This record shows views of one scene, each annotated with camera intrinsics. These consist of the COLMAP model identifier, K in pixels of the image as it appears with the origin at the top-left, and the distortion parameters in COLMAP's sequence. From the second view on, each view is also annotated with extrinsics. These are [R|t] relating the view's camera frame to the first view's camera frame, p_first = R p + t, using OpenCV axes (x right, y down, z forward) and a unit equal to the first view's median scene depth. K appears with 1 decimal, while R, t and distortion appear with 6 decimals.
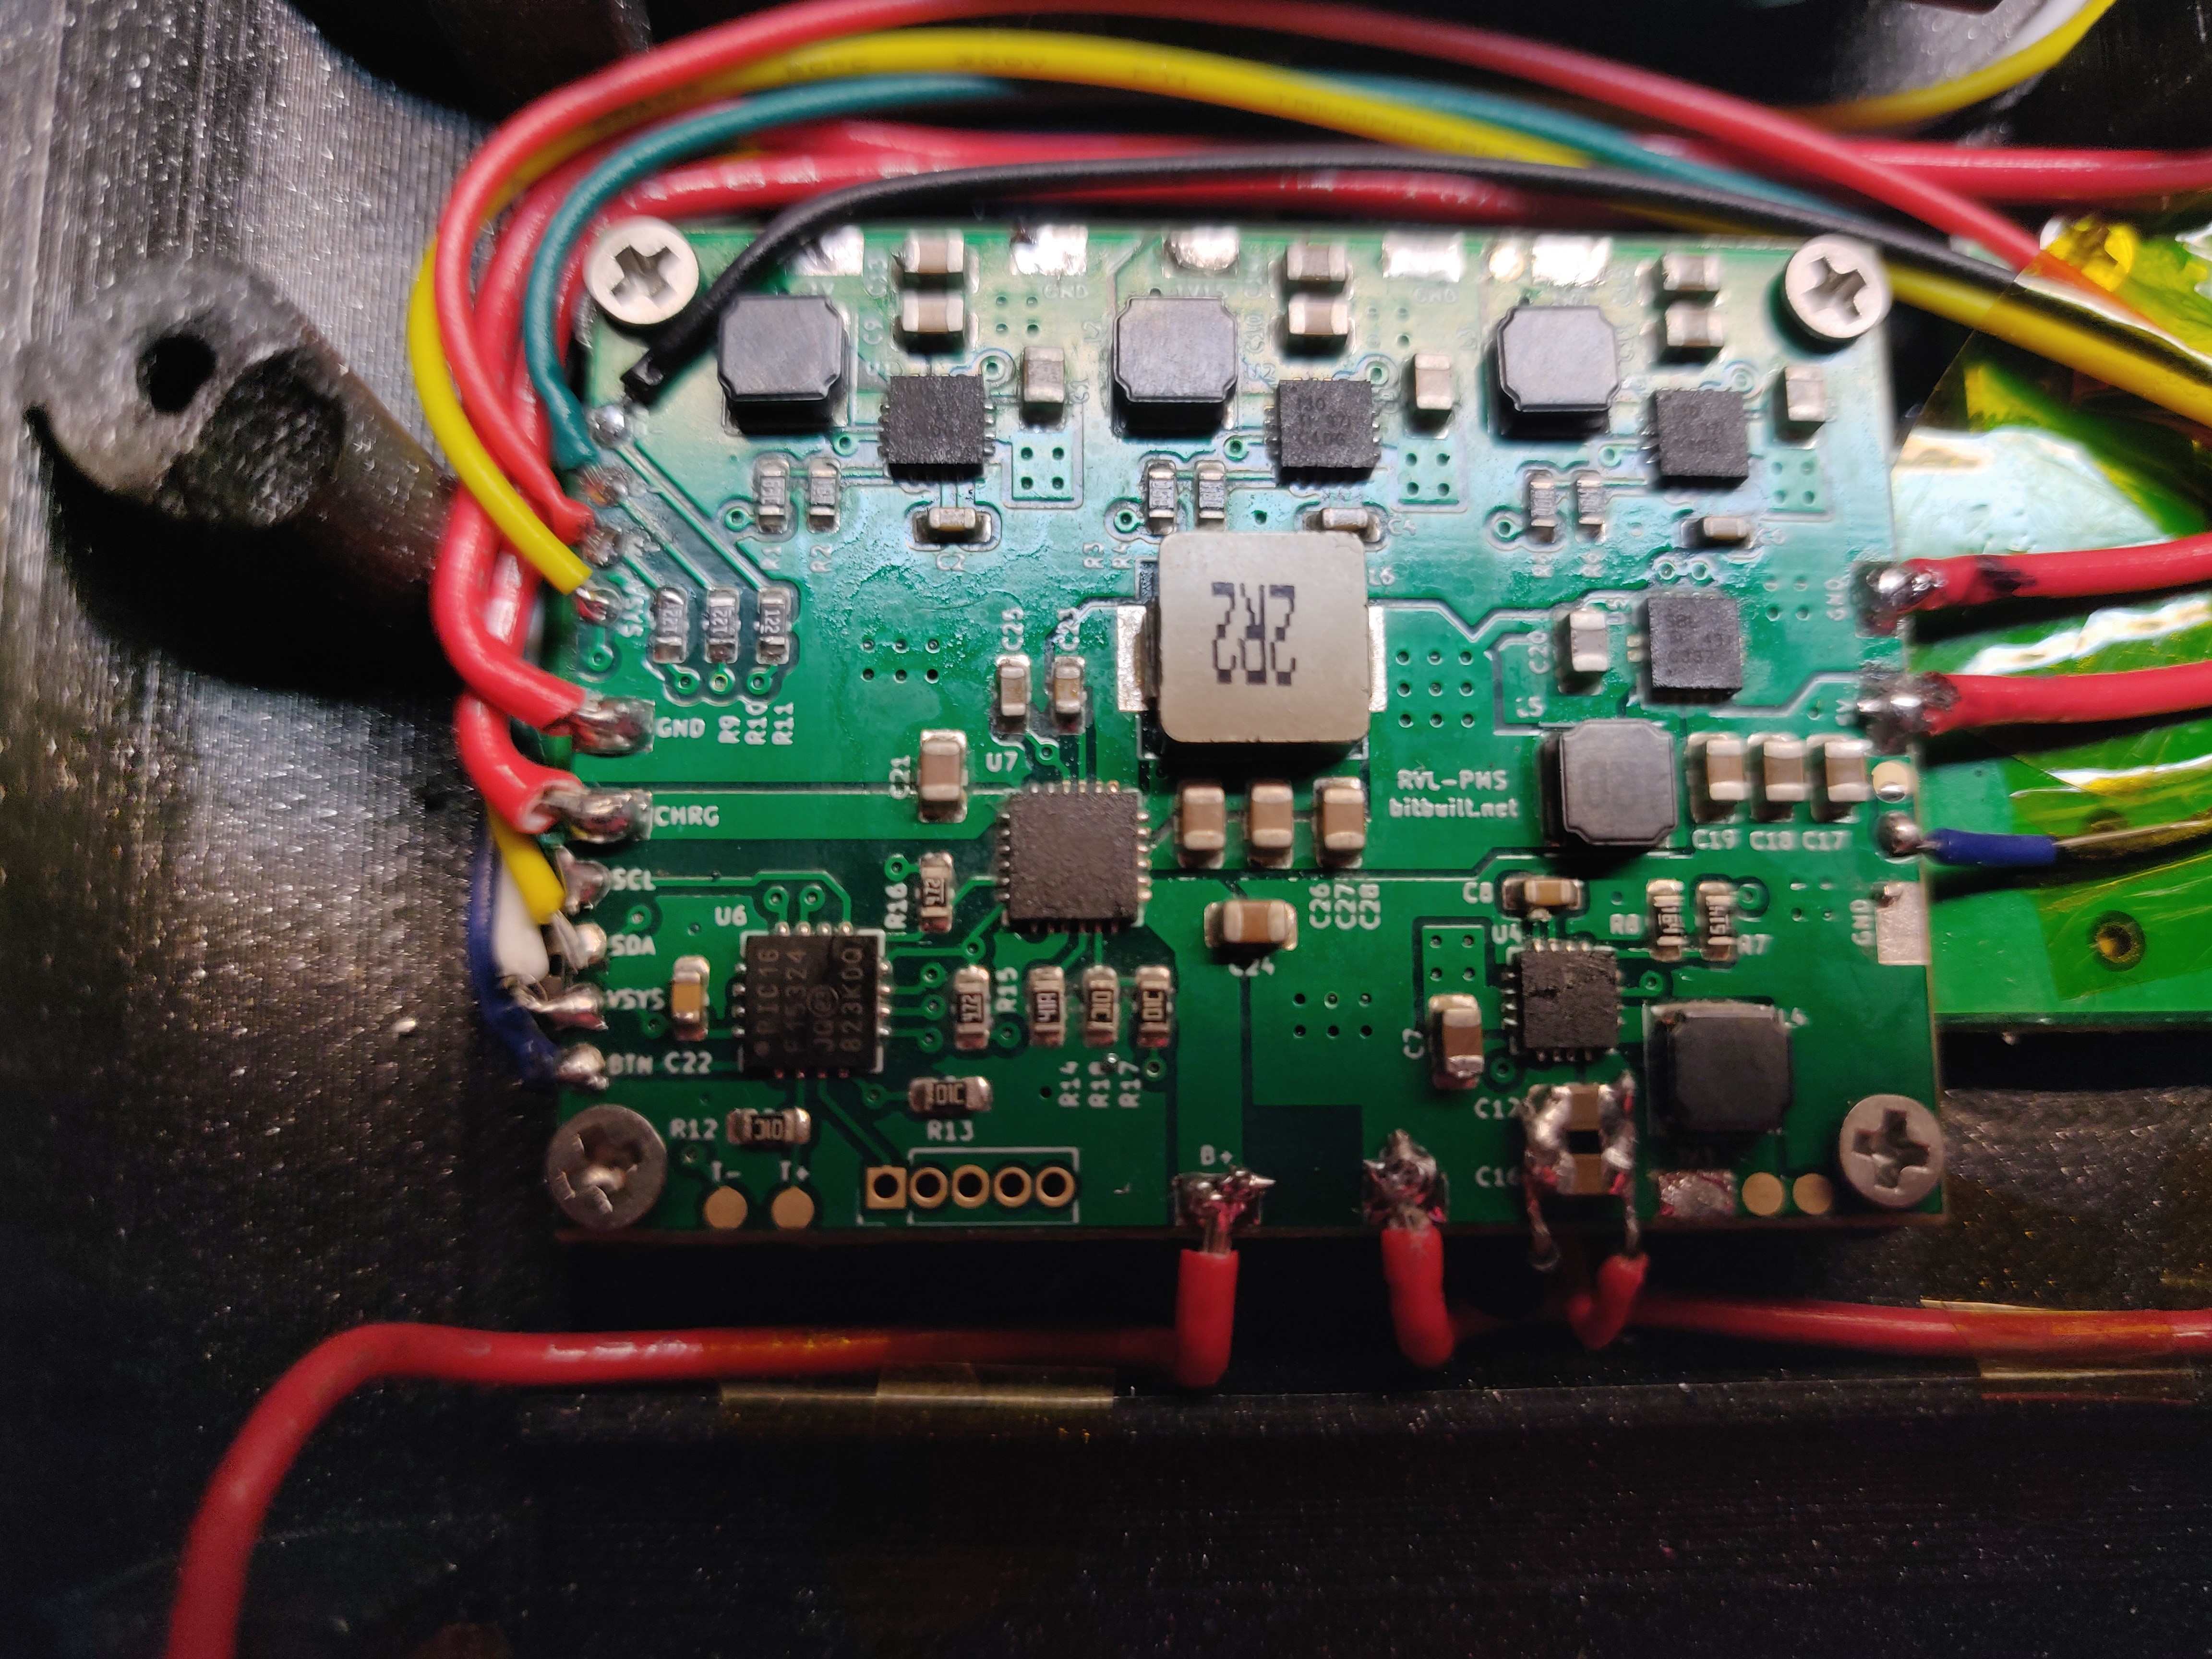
lens RADIAL K [[1910.2, 0, 1153.1], [0, 1910.2, 822.9], [0, 0, 1]] dist [-0.103546, 0.049559]
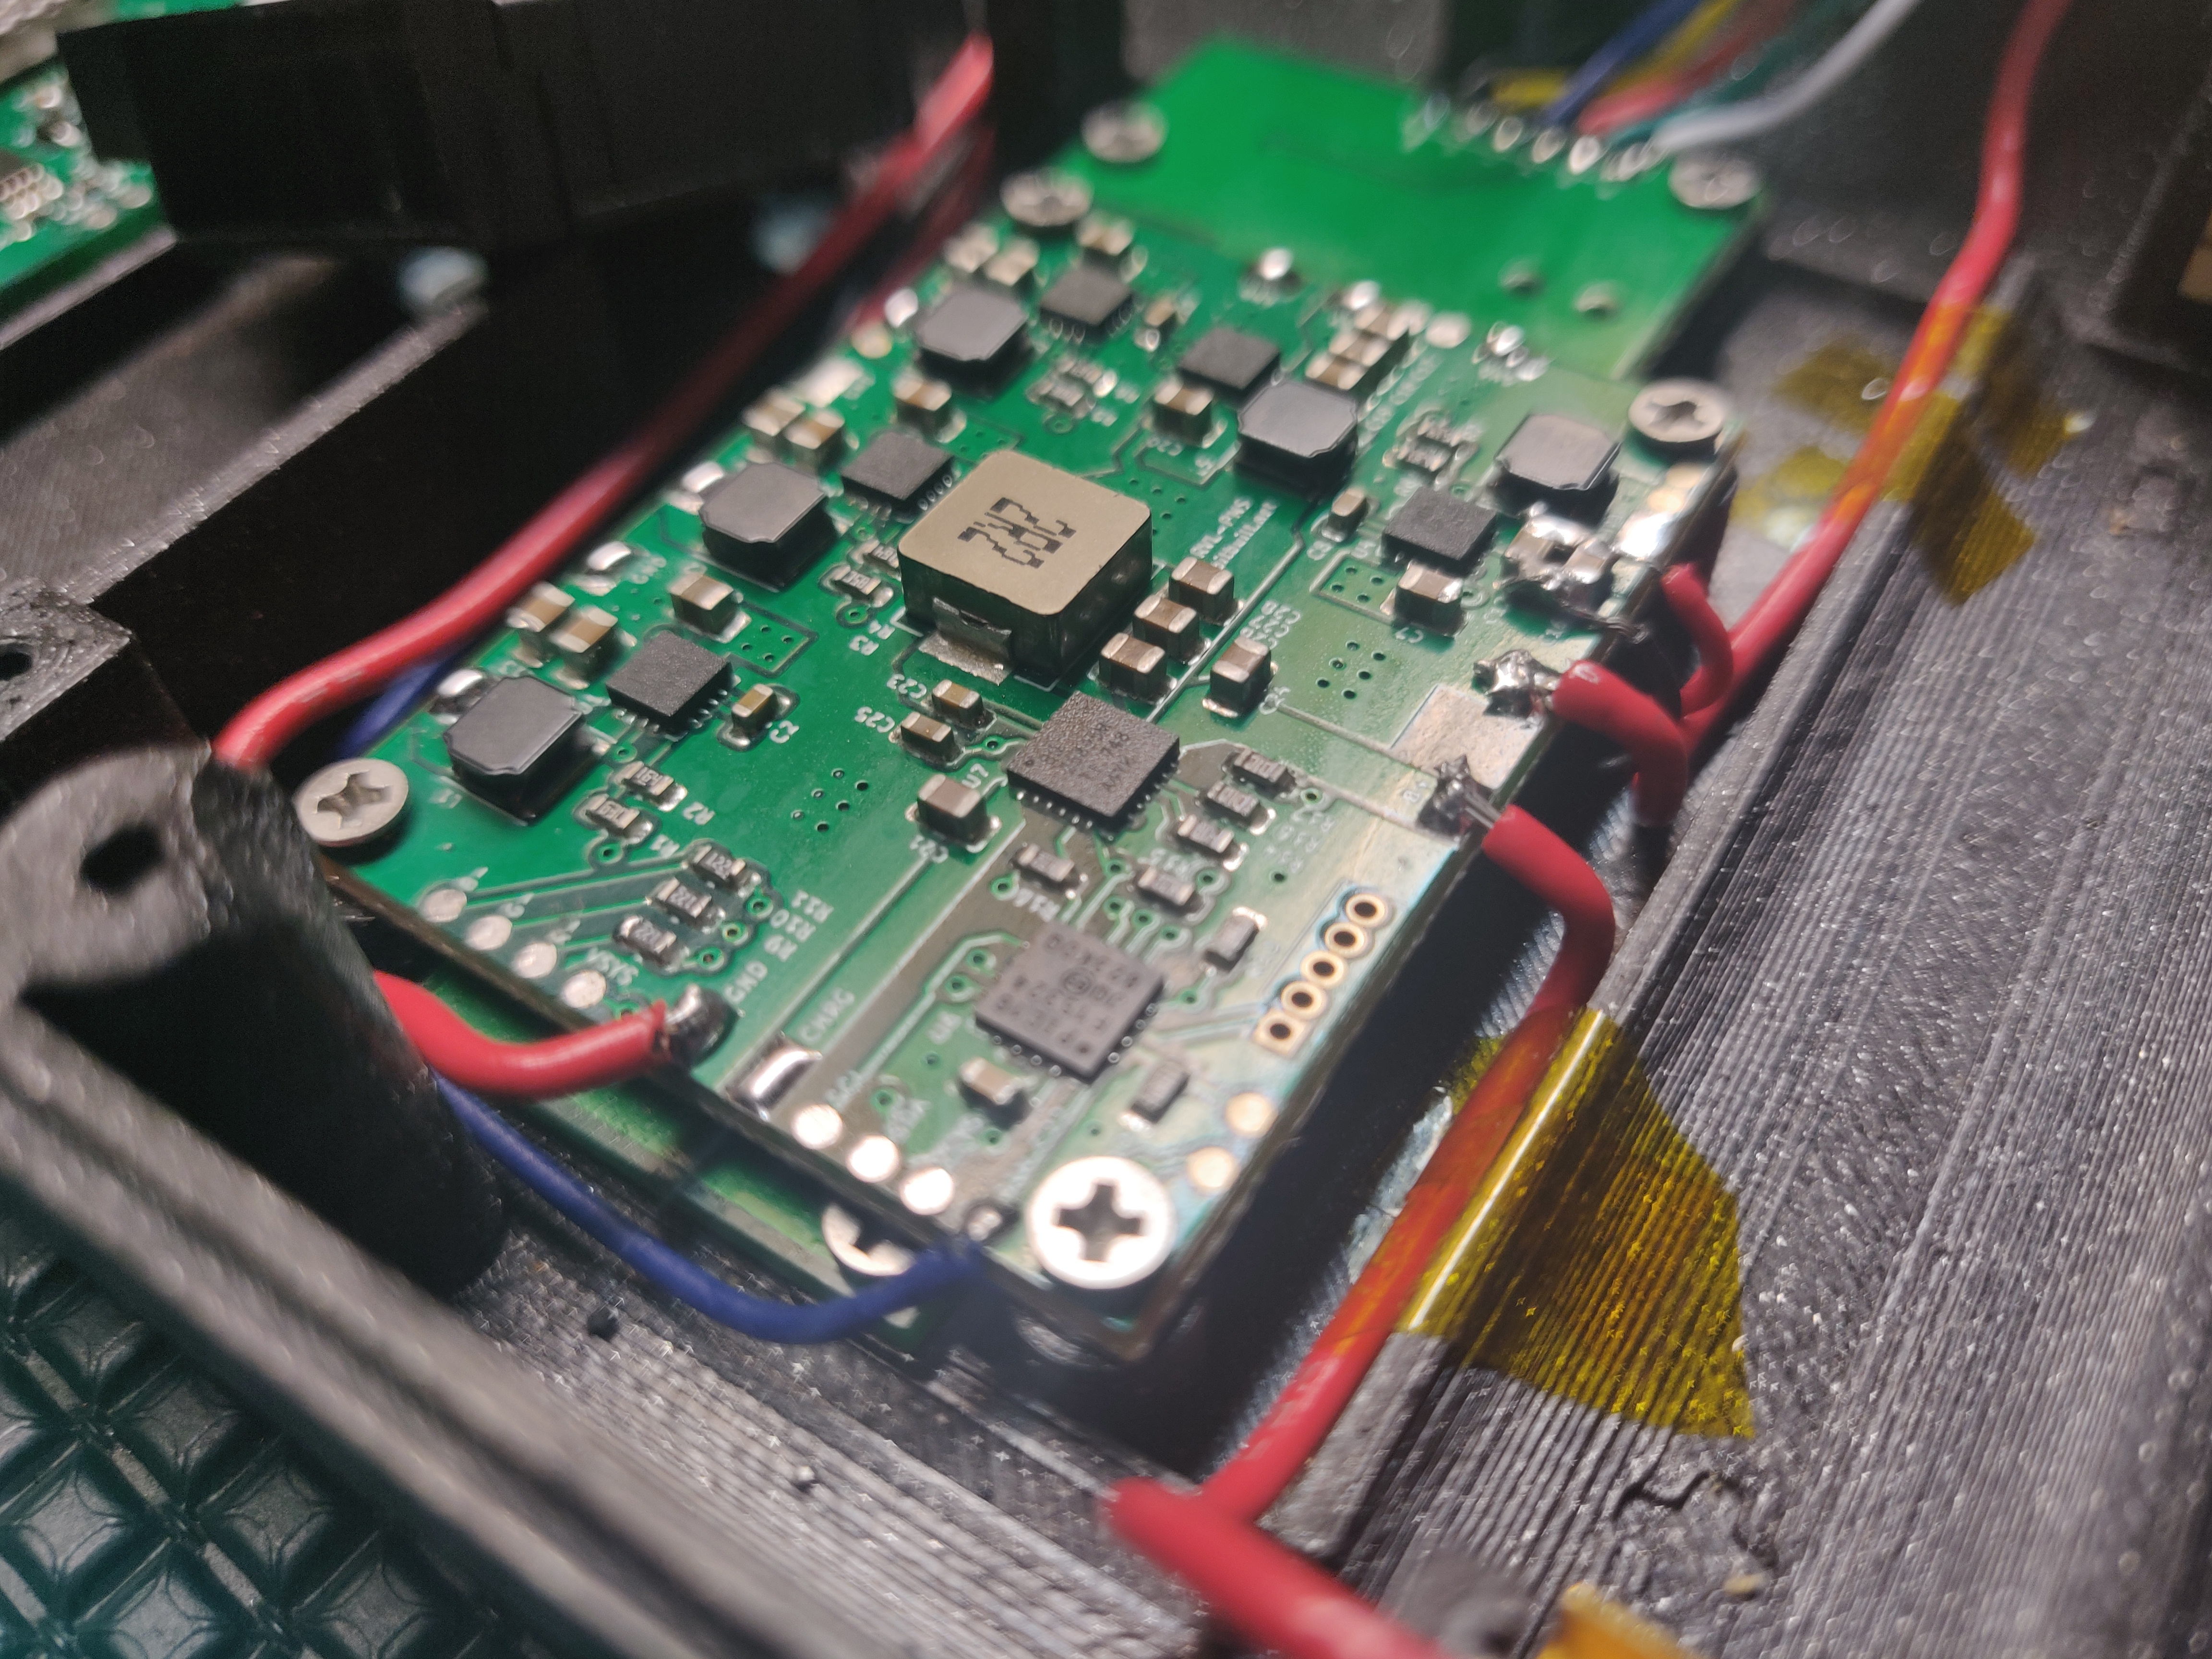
lens RADIAL K [[1910.2, 0, 1166.9], [0, 1910.2, 856.0], [0, 0, 1]] dist [-0.103546, 0.049559]
pose [[0.531839, -0.687114, 0.494997, -0.556436], [0.842652, 0.487485, -0.228684, 0.305872], [-0.084172, 0.538733, 0.838261, 0.168087]]
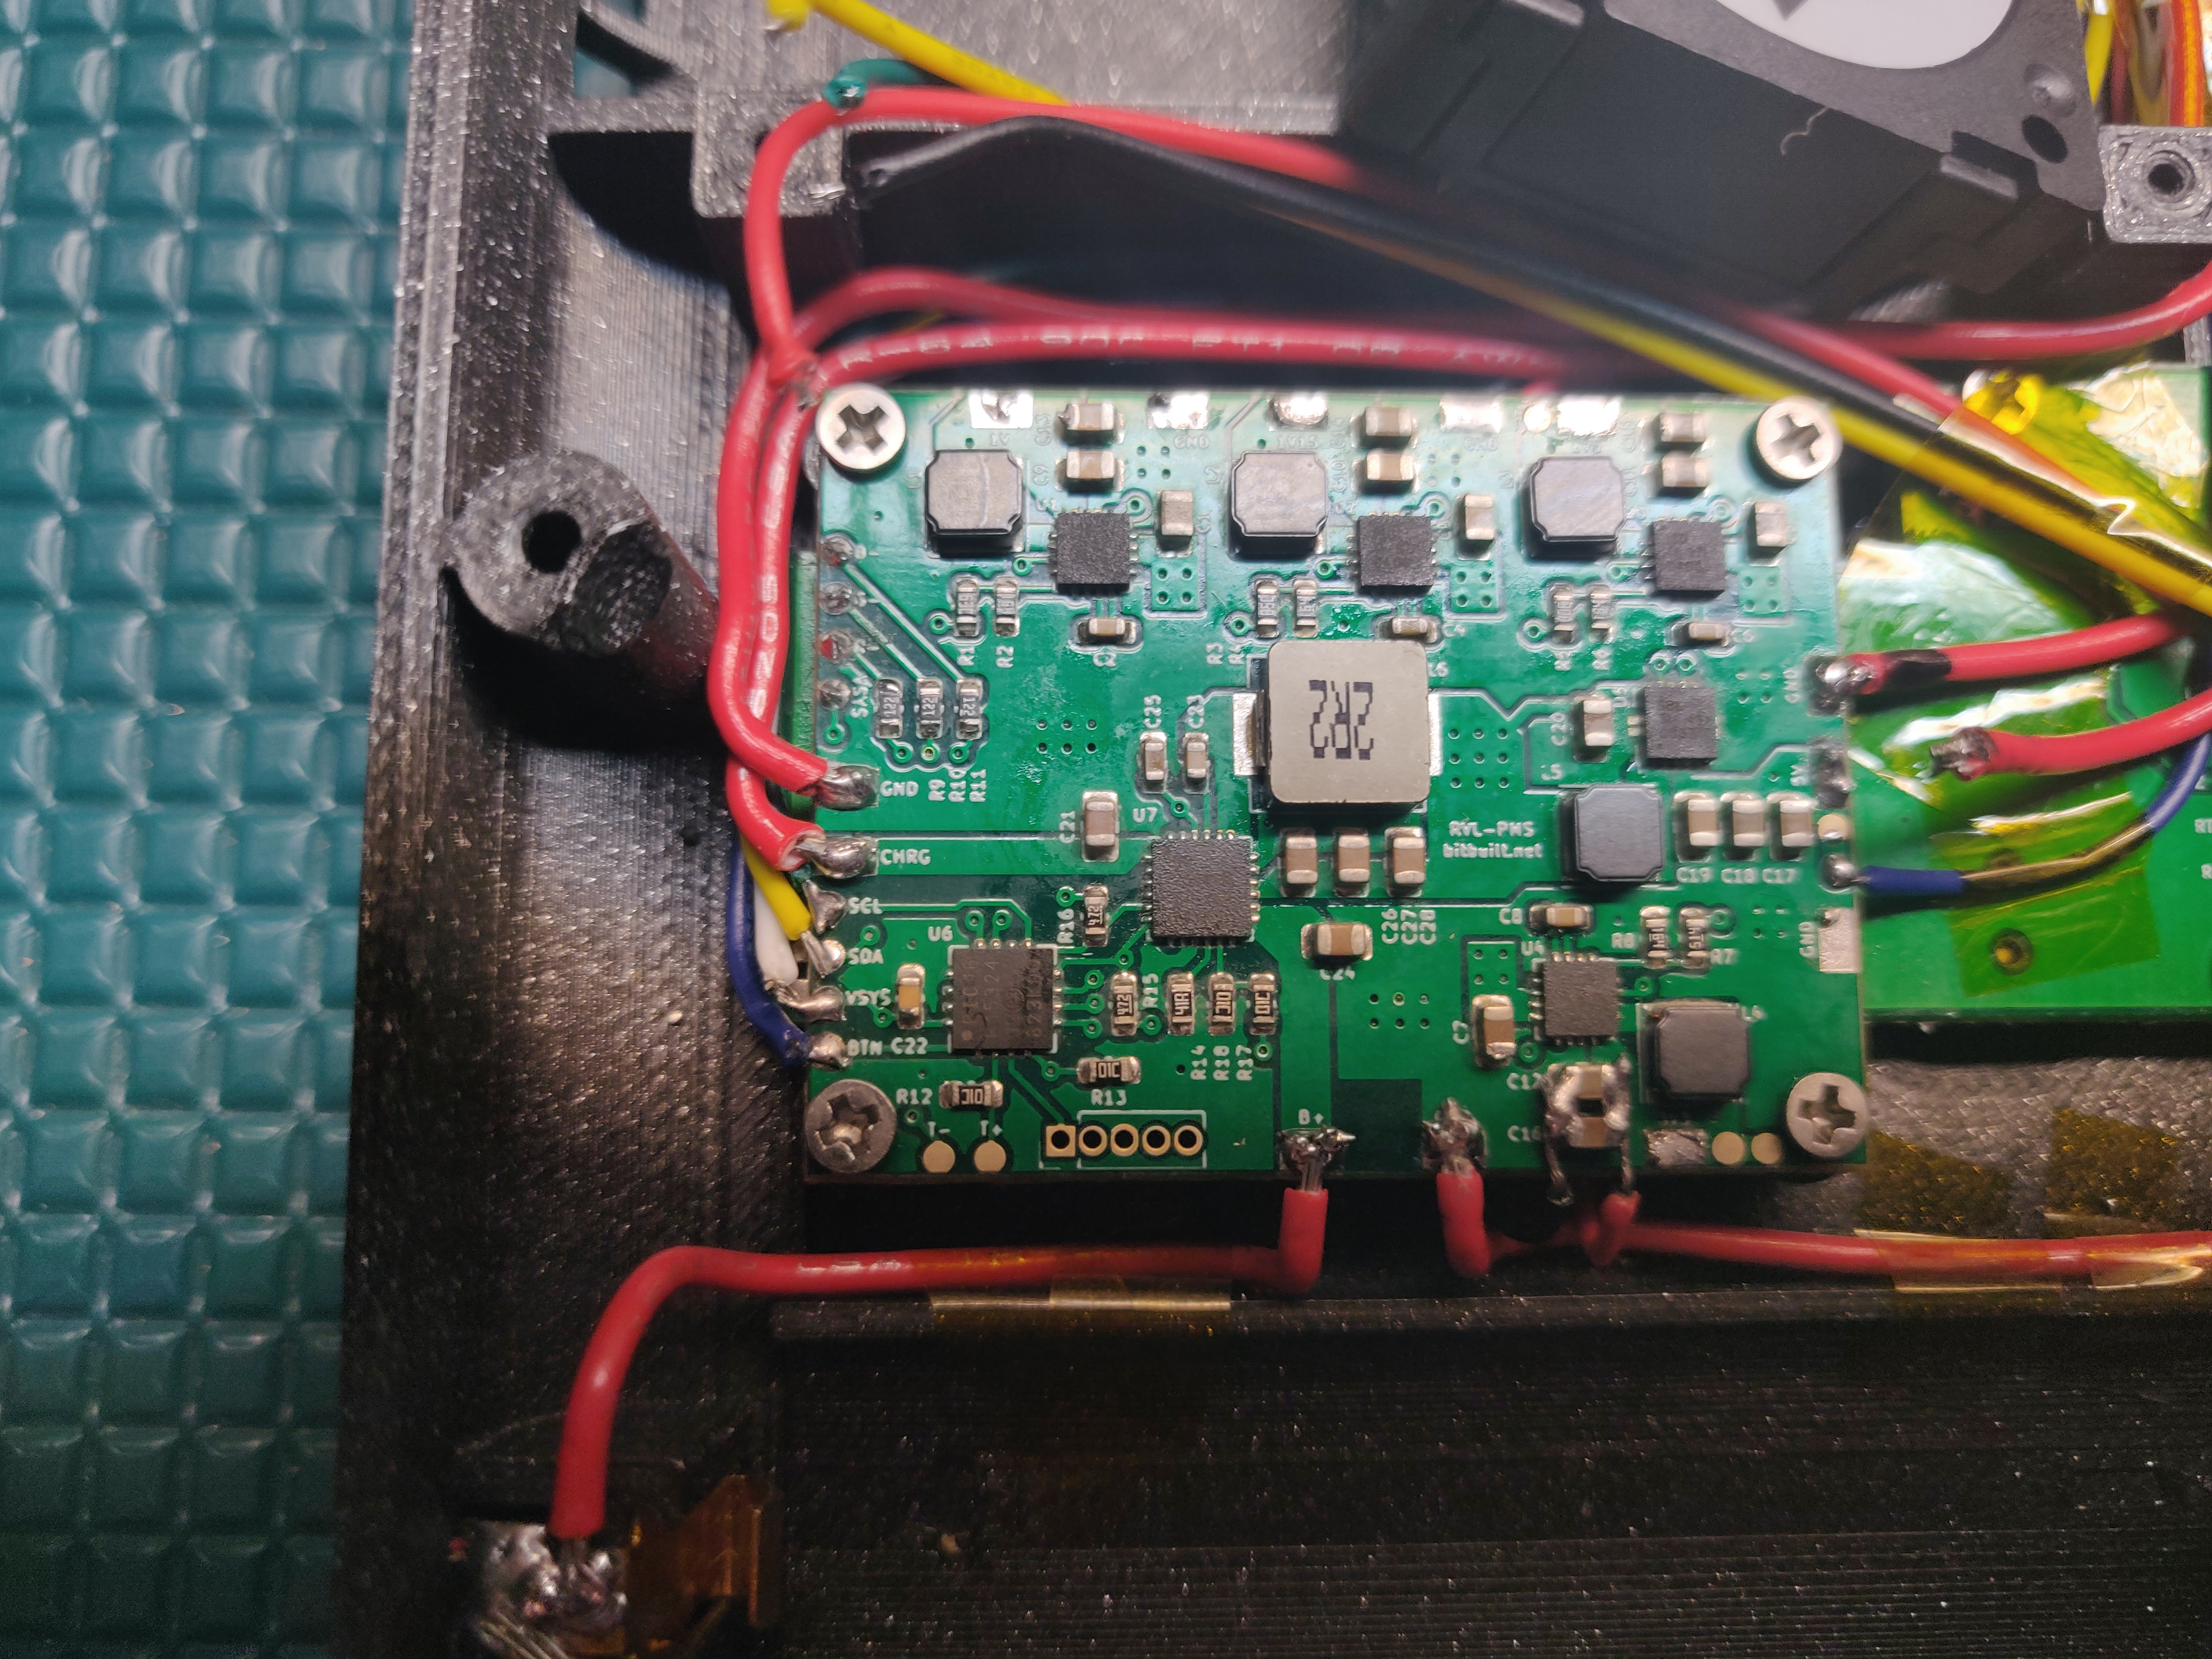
lens RADIAL K [[1910.2, 0, 1150.3], [0, 1910.2, 828.0], [0, 0, 1]] dist [-0.103546, 0.049559]
pose [[0.999948, 0.001954, -0.010045, -0.063361], [-0.001686, 0.999644, 0.026646, -0.058133], [0.010094, -0.026628, 0.999594, -0.302493]]
